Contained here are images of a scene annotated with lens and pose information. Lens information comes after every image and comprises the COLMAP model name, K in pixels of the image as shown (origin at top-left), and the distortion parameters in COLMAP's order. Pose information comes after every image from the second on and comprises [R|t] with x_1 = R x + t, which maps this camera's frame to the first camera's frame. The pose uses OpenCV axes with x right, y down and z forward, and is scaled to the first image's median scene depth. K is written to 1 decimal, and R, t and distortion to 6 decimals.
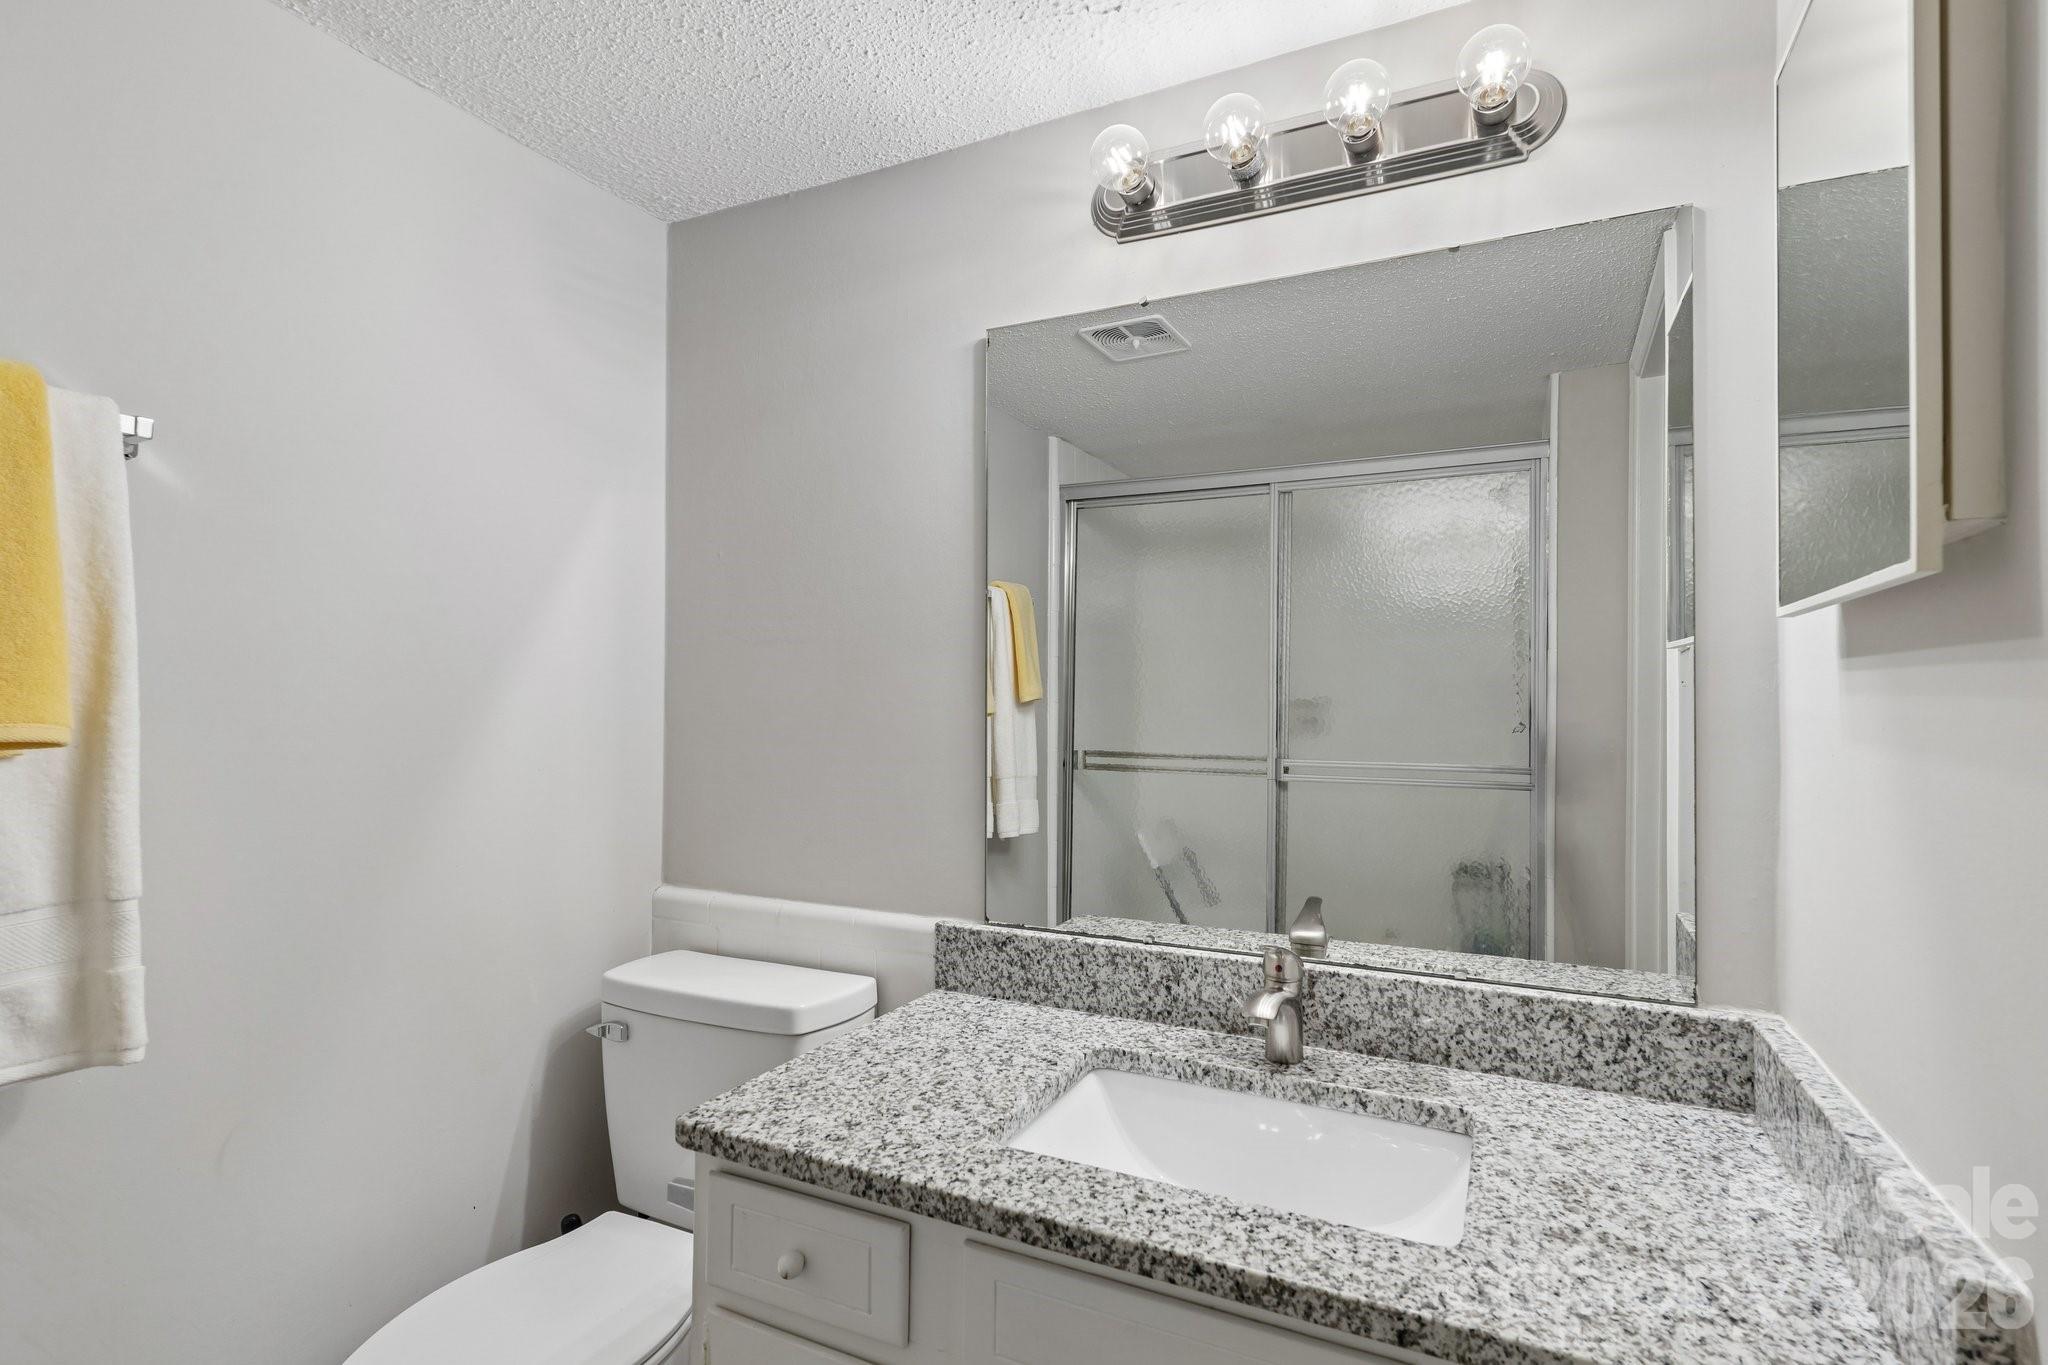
lens RADIAL K [[998.8, 0, 1024.0], [0, 998.8, 682.5], [0, 0, 1]] dist [0.000617, 0.000100]
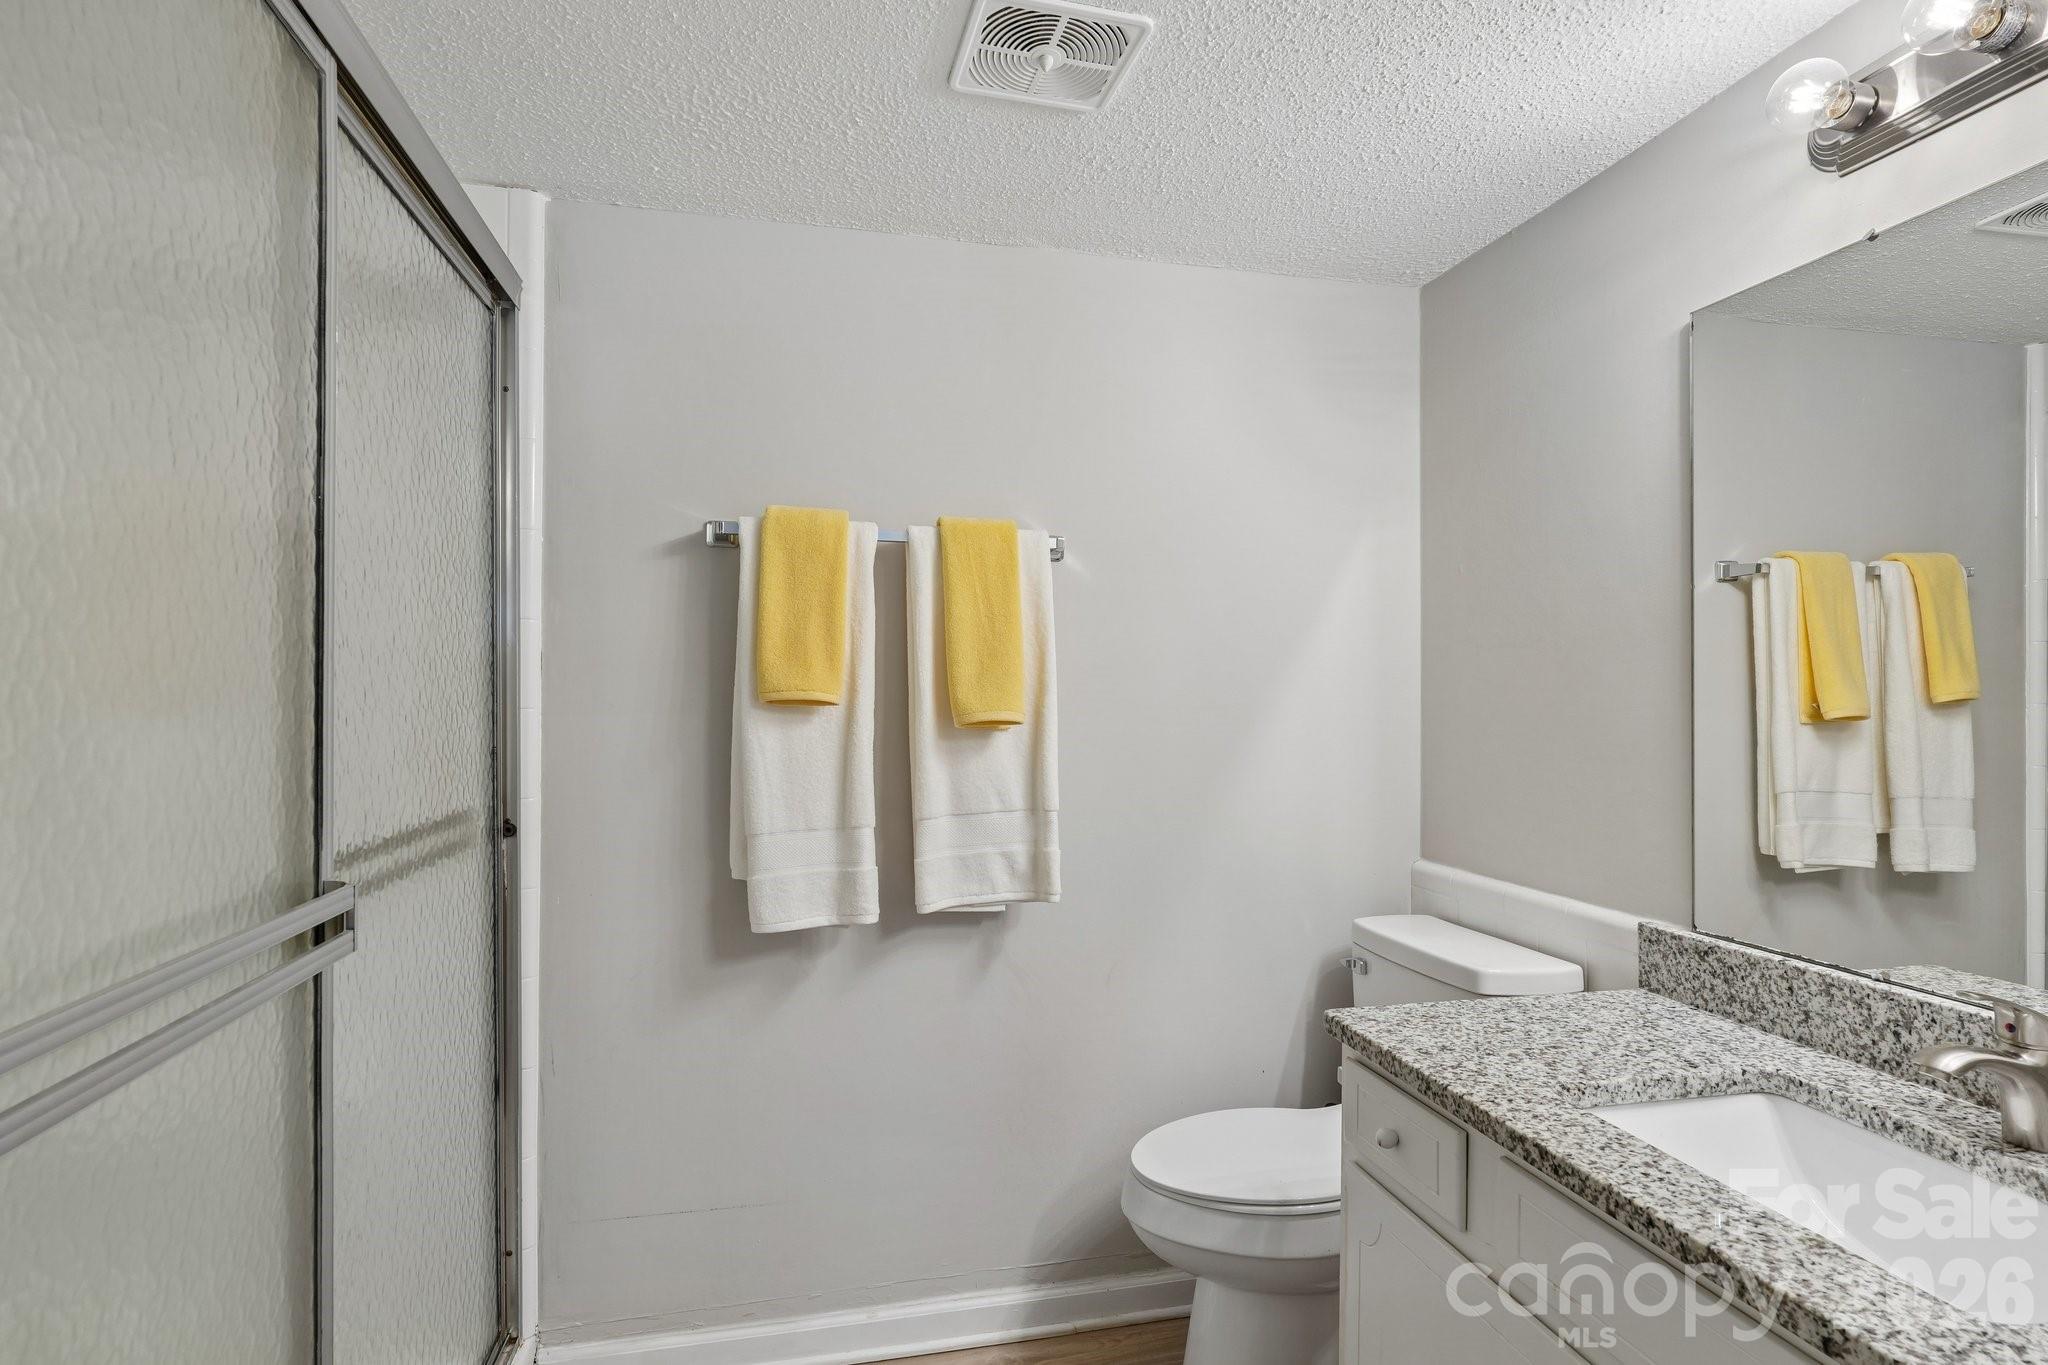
lens RADIAL K [[998.8, 0, 1024.0], [0, 998.8, 682.5], [0, 0, 1]] dist [0.000617, 0.000100]
pose [[0.628009, -0.015098, -0.778059, 0.347463], [0.012952, 0.999876, -0.008948, 0.002323], [0.778098, -0.004457, 0.628127, -0.119247]]
